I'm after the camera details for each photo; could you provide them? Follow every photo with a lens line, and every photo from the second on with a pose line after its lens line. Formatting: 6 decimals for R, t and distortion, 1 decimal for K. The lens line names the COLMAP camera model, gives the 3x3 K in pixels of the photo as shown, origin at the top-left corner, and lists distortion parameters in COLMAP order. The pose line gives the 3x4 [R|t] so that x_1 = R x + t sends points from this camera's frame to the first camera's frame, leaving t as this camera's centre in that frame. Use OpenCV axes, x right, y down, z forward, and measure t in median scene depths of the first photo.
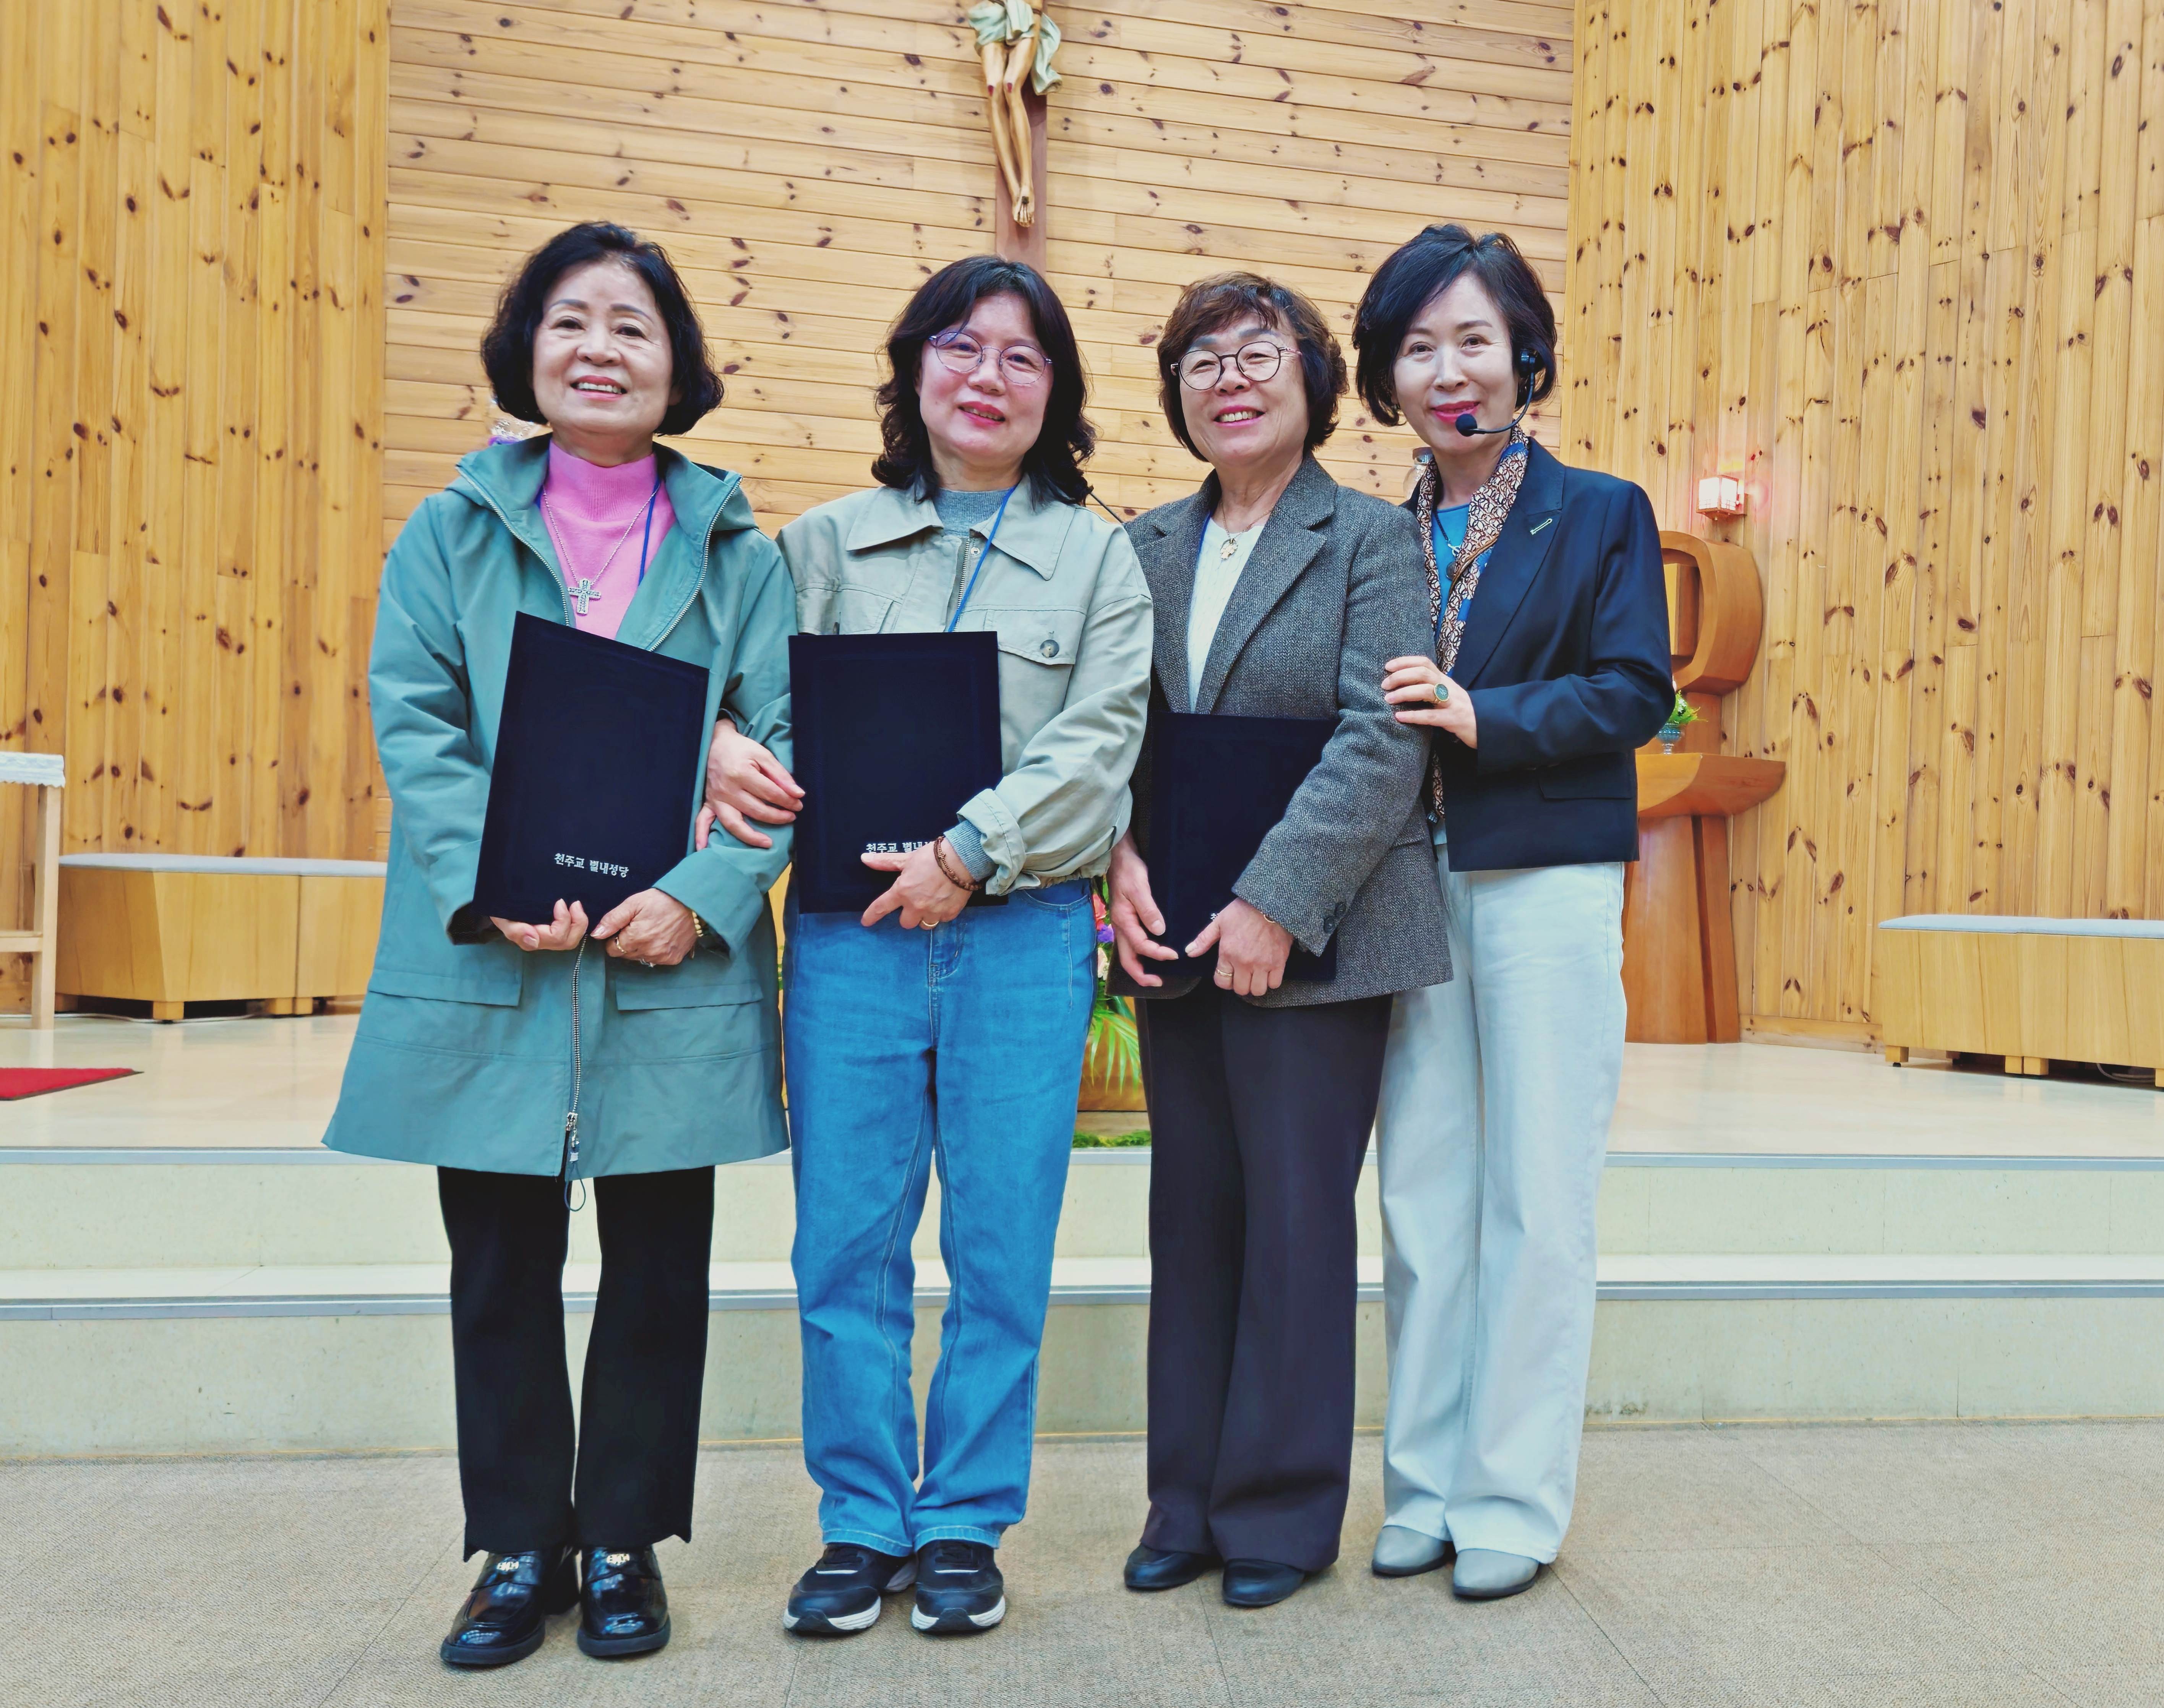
lens RADIAL K [[2091.8, 0, 1434.8], [0, 2091.8, 935.9], [0, 0, 1]] dist [0.040629, 0.000000]
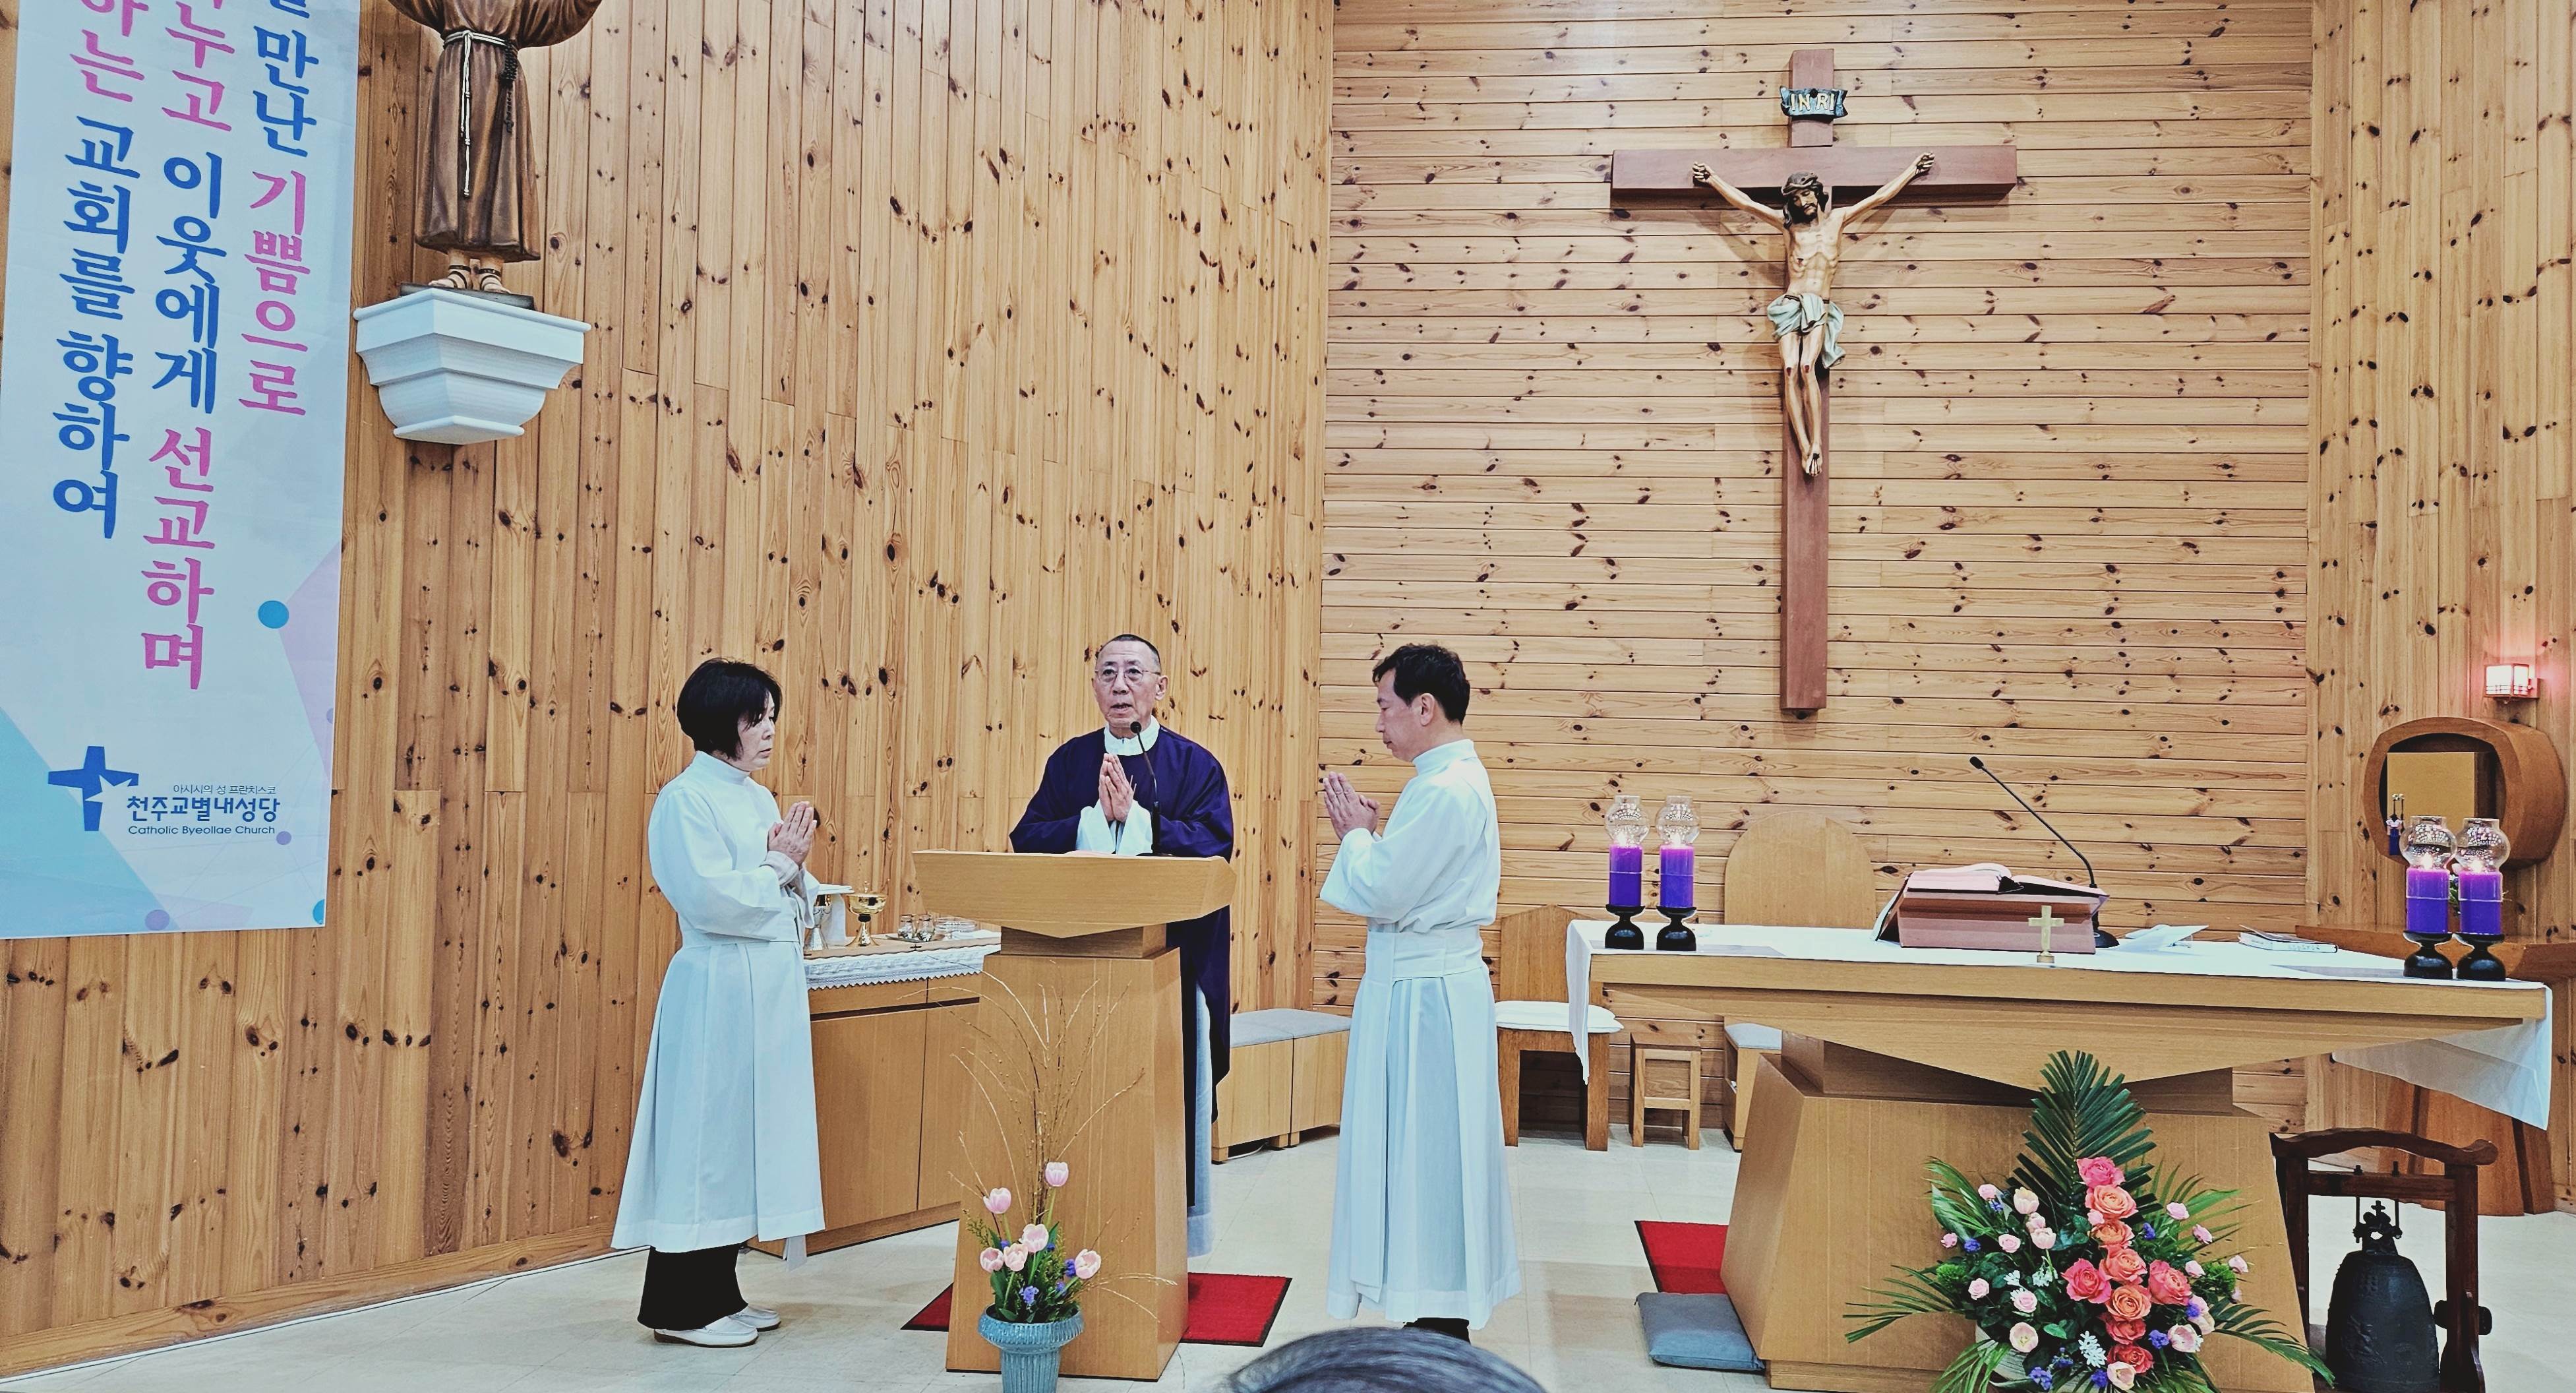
lens RADIAL K [[1765.9, 0, 1325.6], [0, 1765.9, 731.2], [0, 0, 1]] dist [0.092710, -0.089343]
pose [[0.953790, -0.019861, -0.299816, -0.161868], [0.002064, 0.998223, -0.059559, -0.134616], [0.300466, 0.056188, 0.952136, -0.041256]]
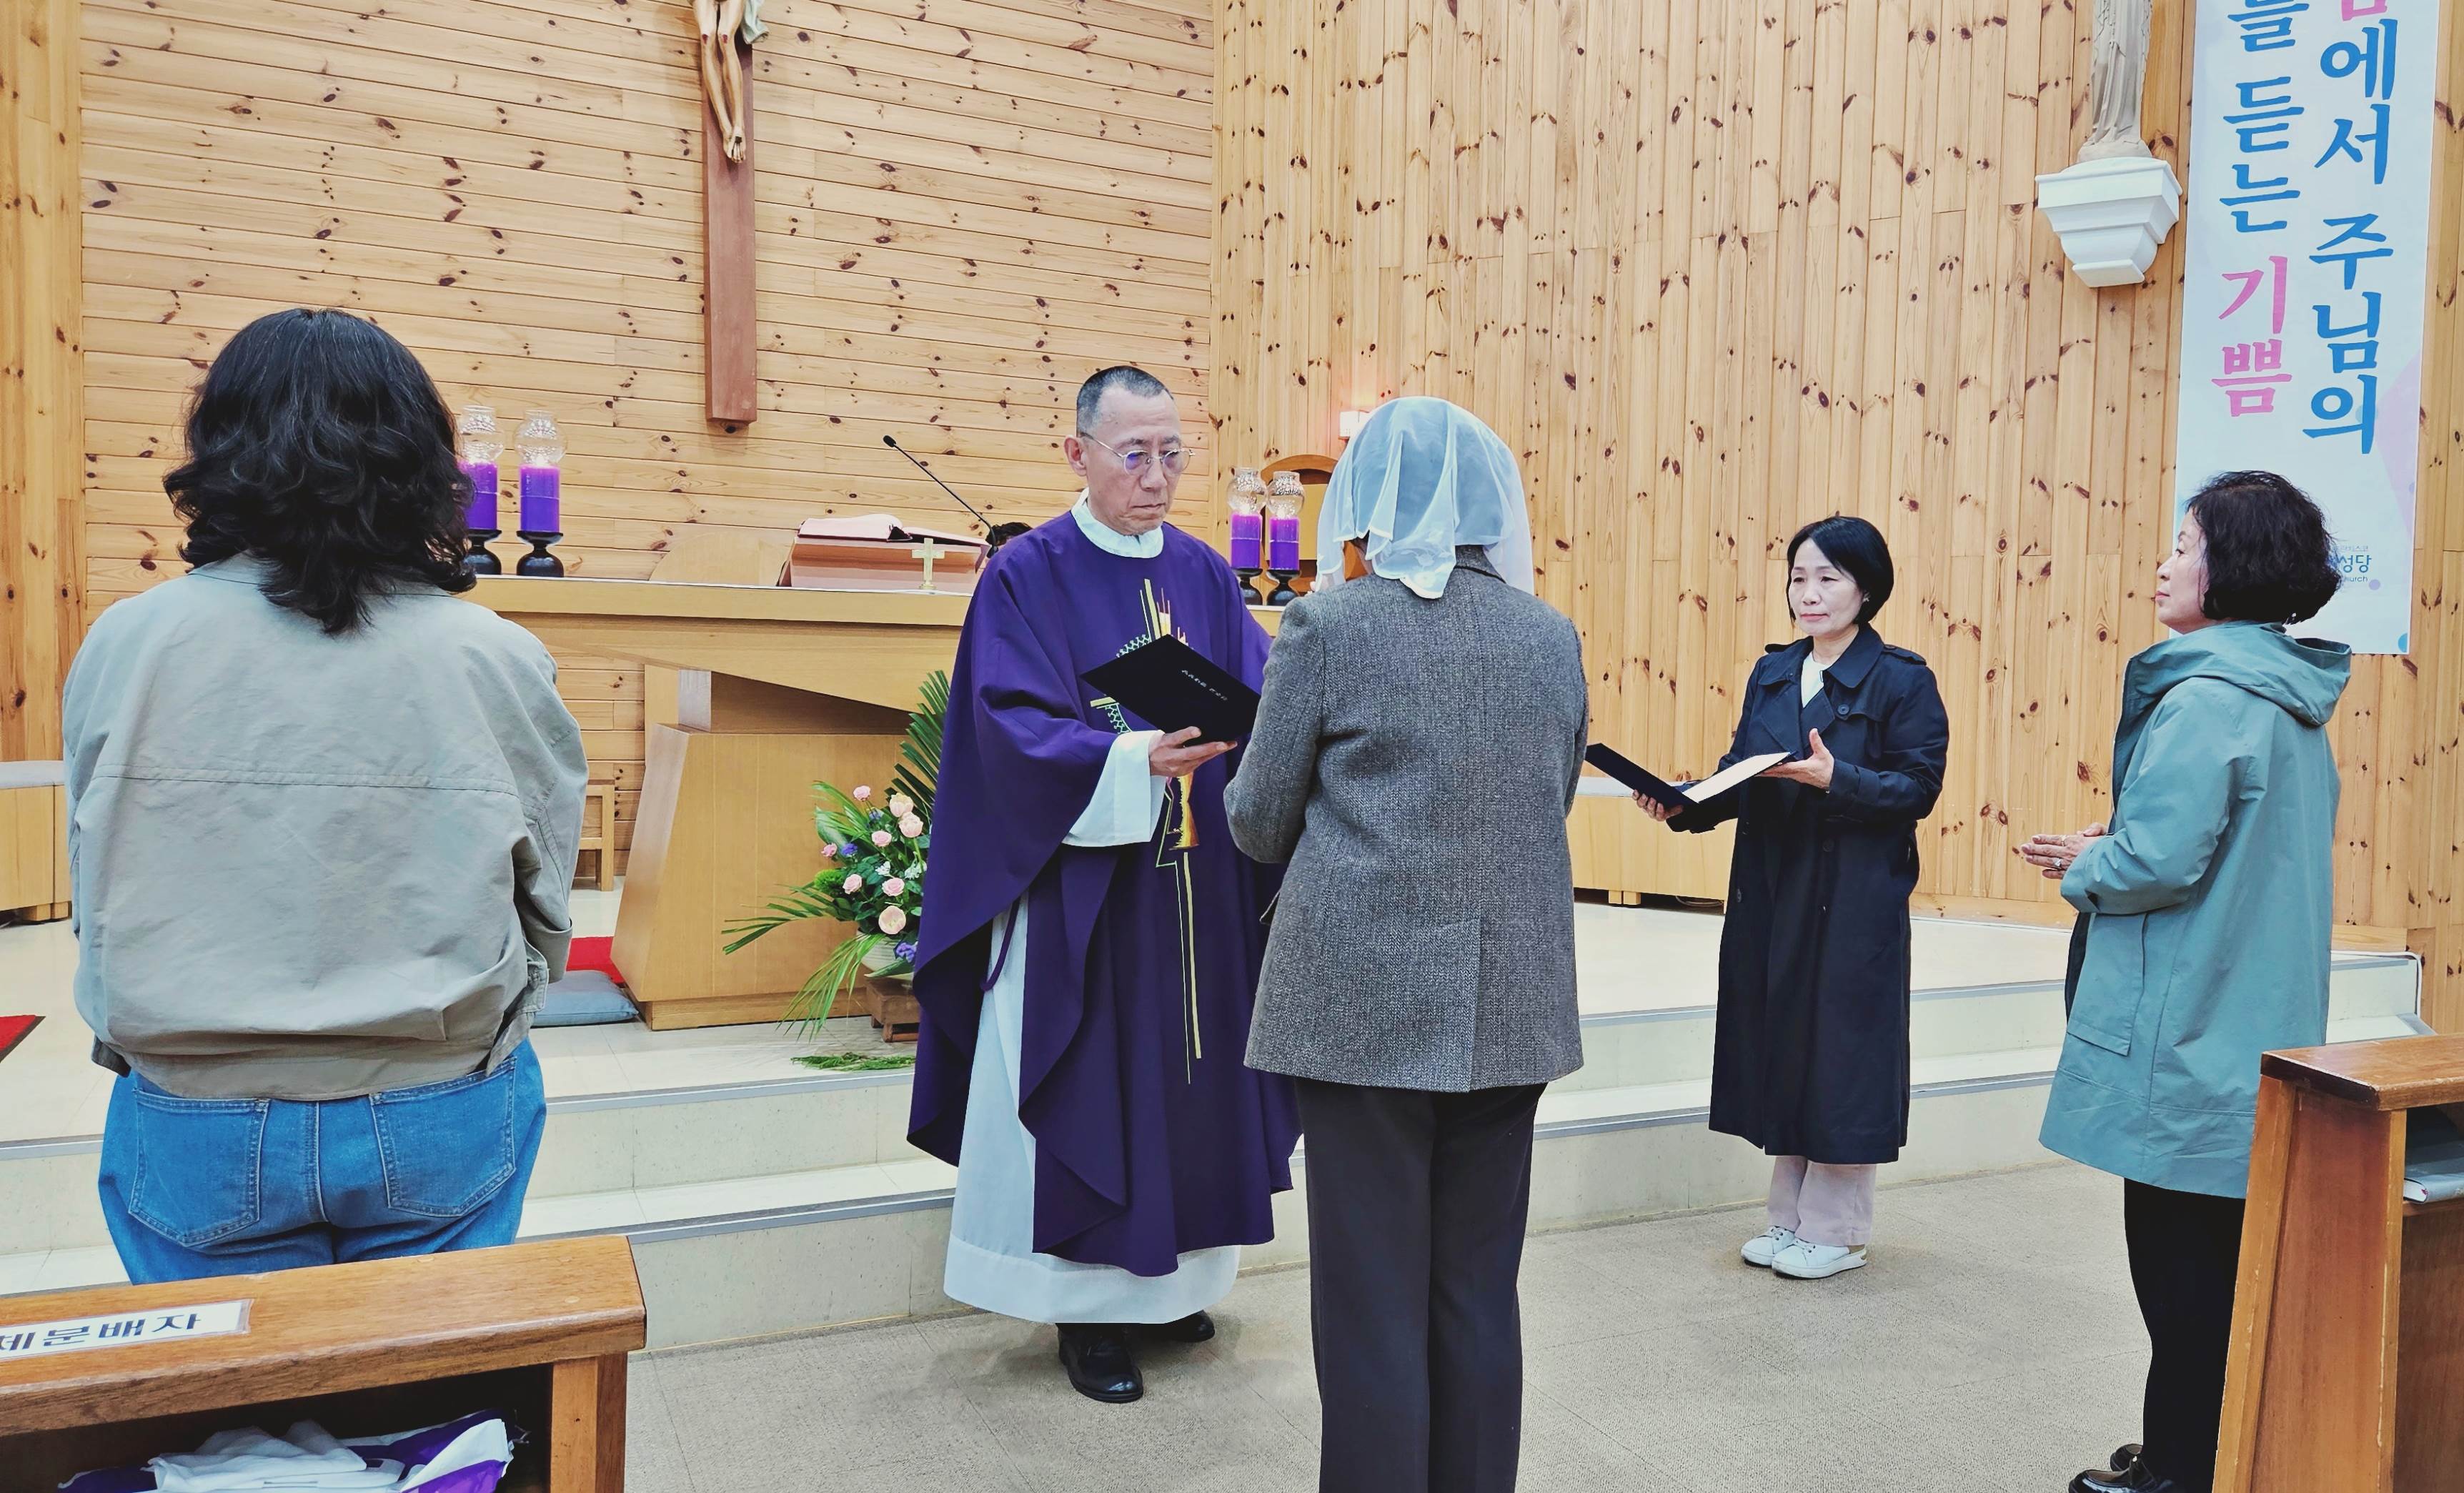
lens RADIAL K [[1911.9, 0, 1428.1], [0, 1911.9, 752.4], [0, 0, 1]] dist [0.089908, -0.079269]
pose [[0.963116, -0.022449, 0.268149, -0.128278], [0.013025, 0.999235, 0.036869, -0.062553], [-0.268771, -0.032017, 0.962672, -0.087441]]
